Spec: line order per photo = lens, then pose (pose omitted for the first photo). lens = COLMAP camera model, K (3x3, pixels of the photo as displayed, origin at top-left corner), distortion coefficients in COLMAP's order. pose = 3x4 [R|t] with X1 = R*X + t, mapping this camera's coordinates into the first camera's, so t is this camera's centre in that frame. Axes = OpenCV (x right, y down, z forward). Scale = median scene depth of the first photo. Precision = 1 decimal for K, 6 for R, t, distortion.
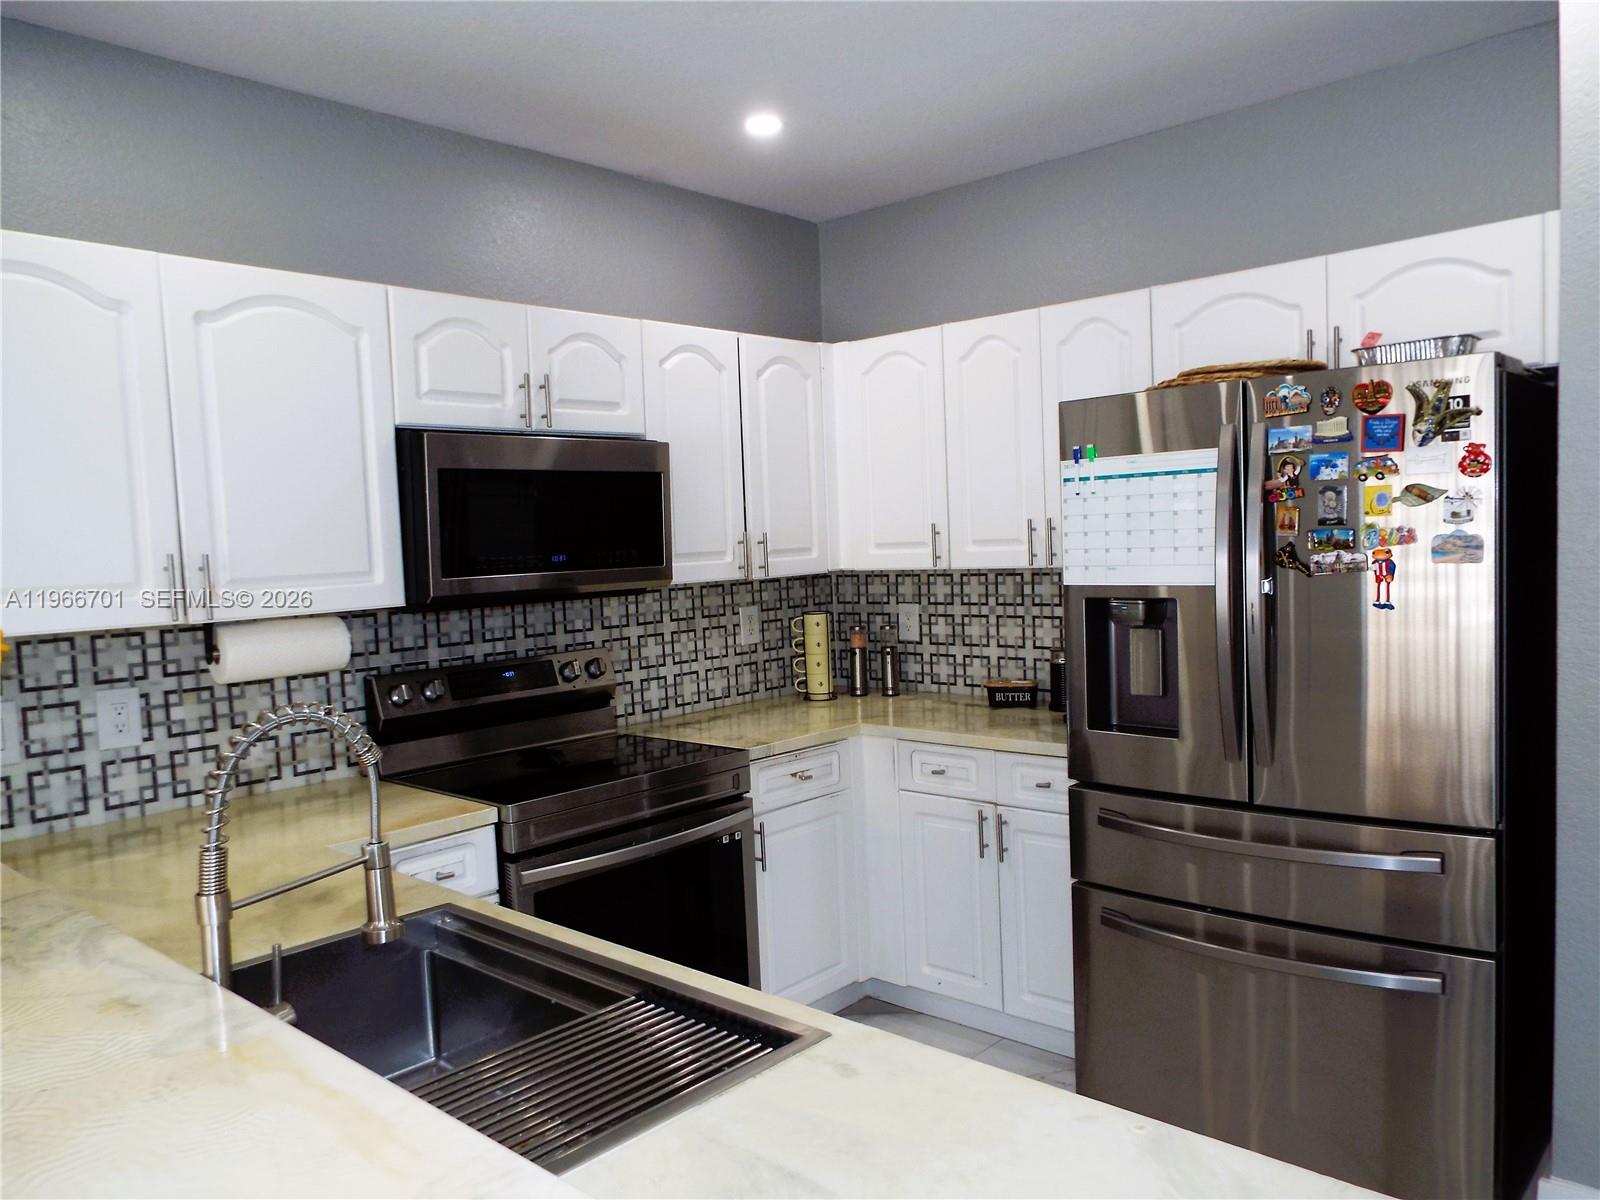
lens RADIAL K [[1149.6, 0, 800.2], [0, 1149.6, 607.2], [0, 0, 1]] dist [-0.002494, 0.015736]
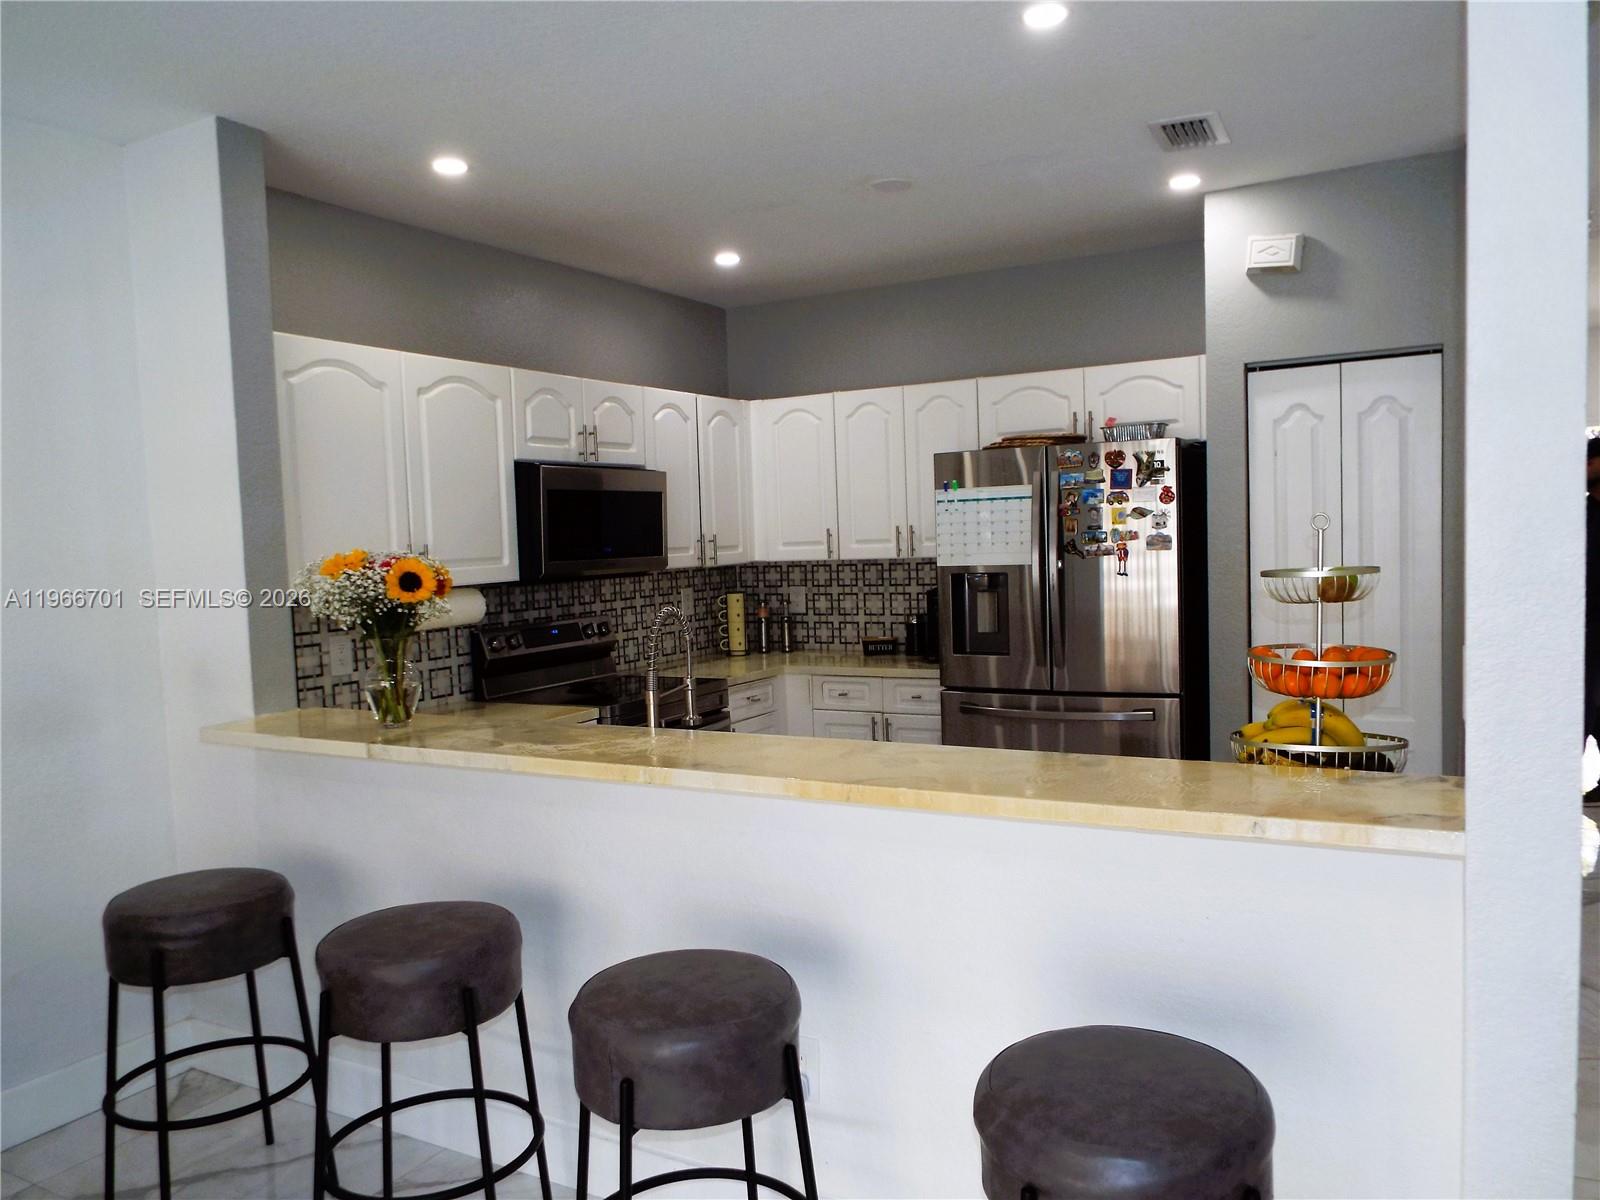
lens RADIAL K [[1149.6, 0, 787.4], [0, 1149.6, 608.0], [0, 0, 1]] dist [-0.002494, 0.015736]
pose [[0.976922, -0.008736, 0.213419, -0.317551], [0.010262, 0.999929, -0.006046, 0.046387], [-0.213351, 0.008096, 0.976942, -0.527566]]
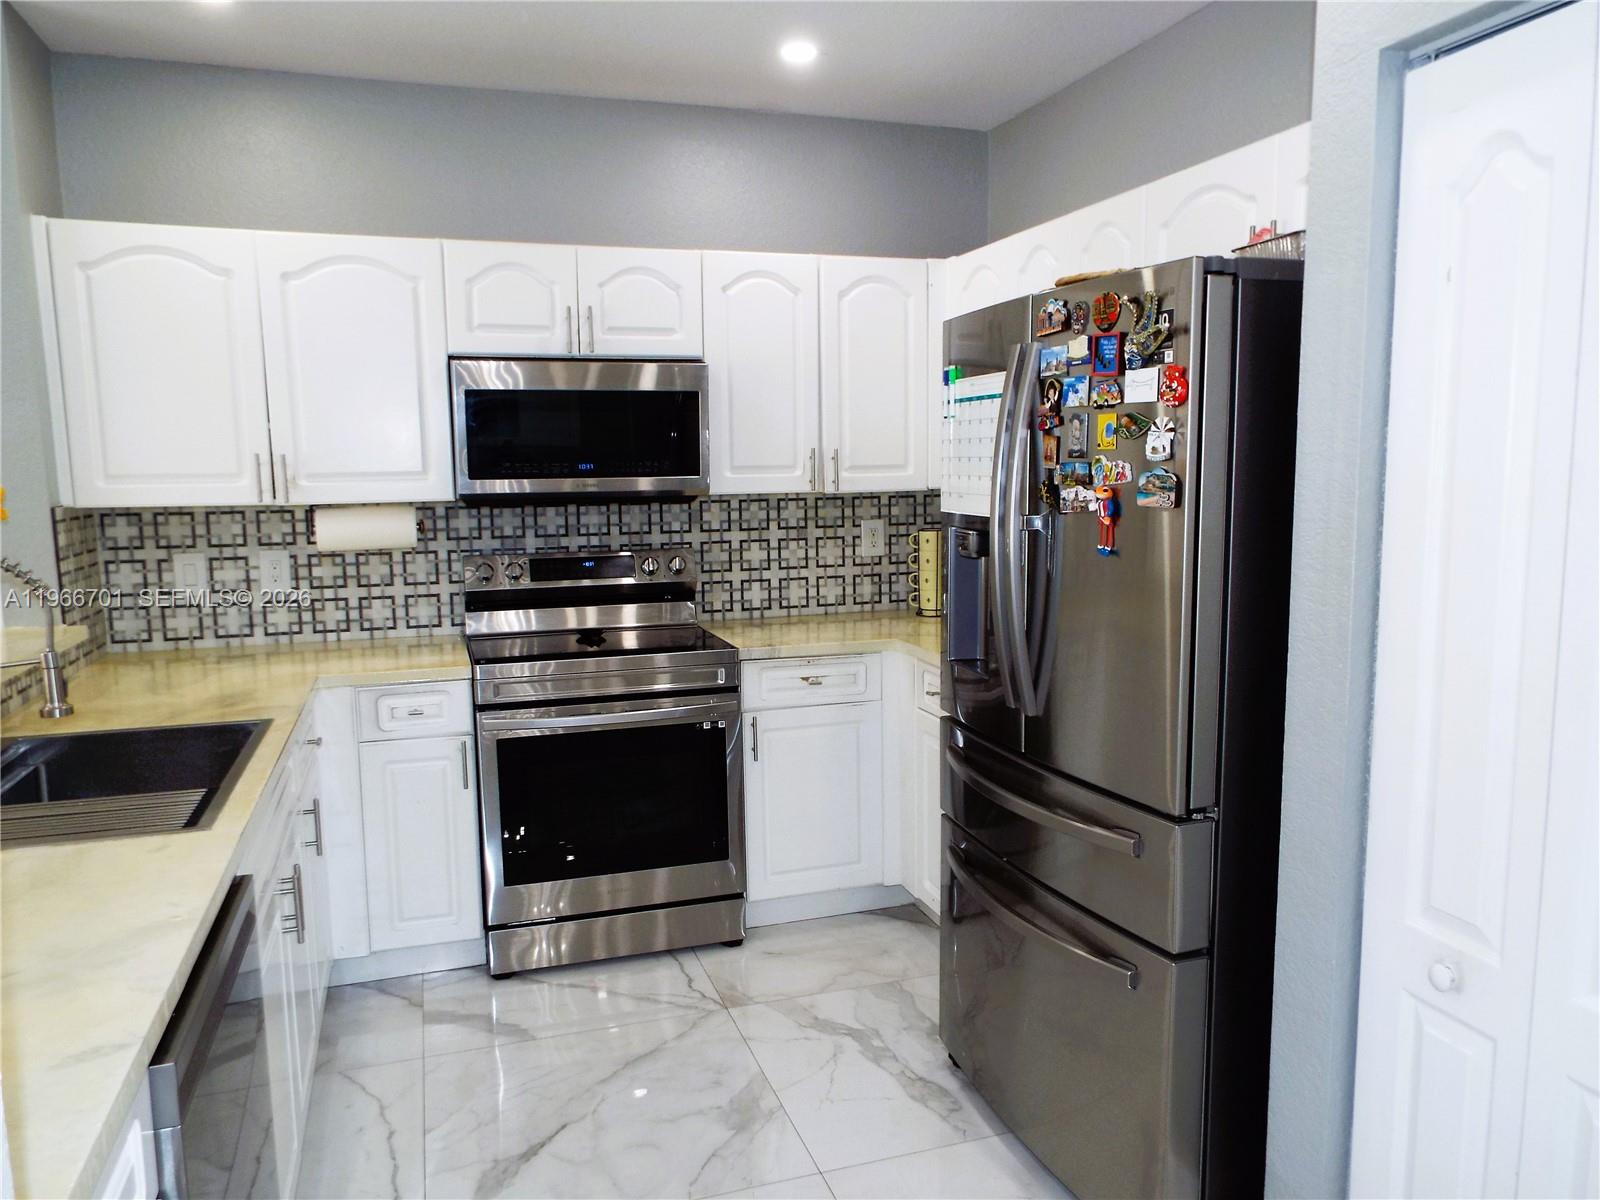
lens RADIAL K [[1149.6, 0, 809.0], [0, 1149.6, 600.8], [0, 0, 1]] dist [-0.002494, 0.015736]
pose [[0.873937, 0.089446, -0.477737, 0.588245], [-0.054346, 0.994740, 0.086827, -0.021900], [0.482991, -0.049918, 0.874202, 0.087541]]
